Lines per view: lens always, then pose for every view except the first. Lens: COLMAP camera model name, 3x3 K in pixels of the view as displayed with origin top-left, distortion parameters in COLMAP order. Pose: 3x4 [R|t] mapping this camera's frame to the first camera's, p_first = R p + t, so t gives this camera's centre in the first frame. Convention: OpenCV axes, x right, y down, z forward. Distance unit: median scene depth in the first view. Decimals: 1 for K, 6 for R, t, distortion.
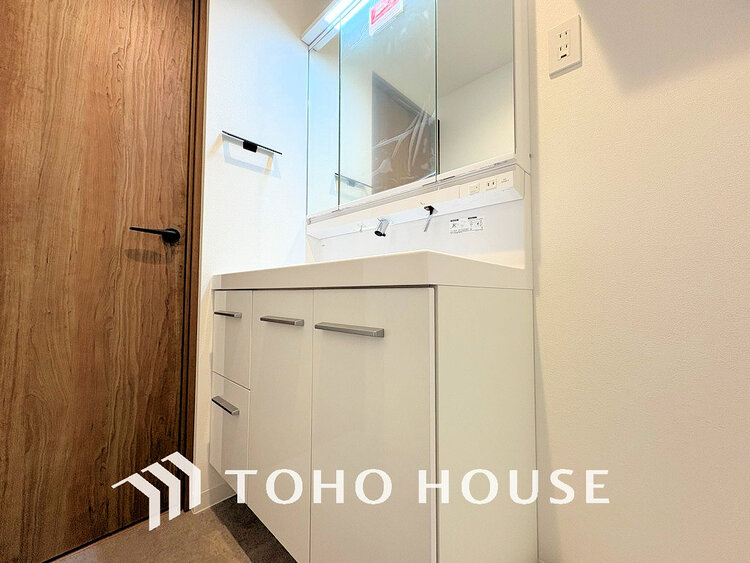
lens RADIAL K [[299.0, 0, 375.5], [0, 299.0, 280.1], [0, 0, 1]] dist [-0.000902, -0.000277]
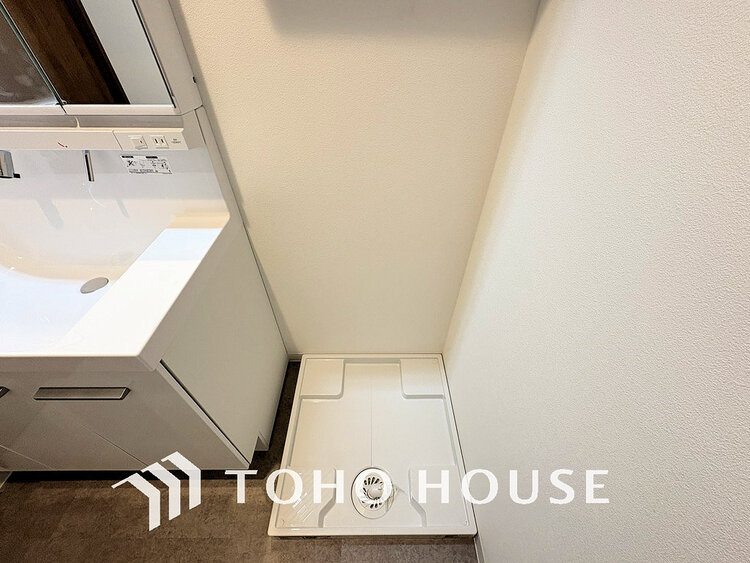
lens RADIAL K [[299.0, 0, 373.5], [0, 299.0, 282.0], [0, 0, 1]] dist [-0.000902, -0.000277]
pose [[0.726032, -0.467461, 0.504339, 0.213366], [-0.029064, 0.711897, 0.701682, -0.628347], [-0.687047, -0.524101, 0.503274, -0.025682]]
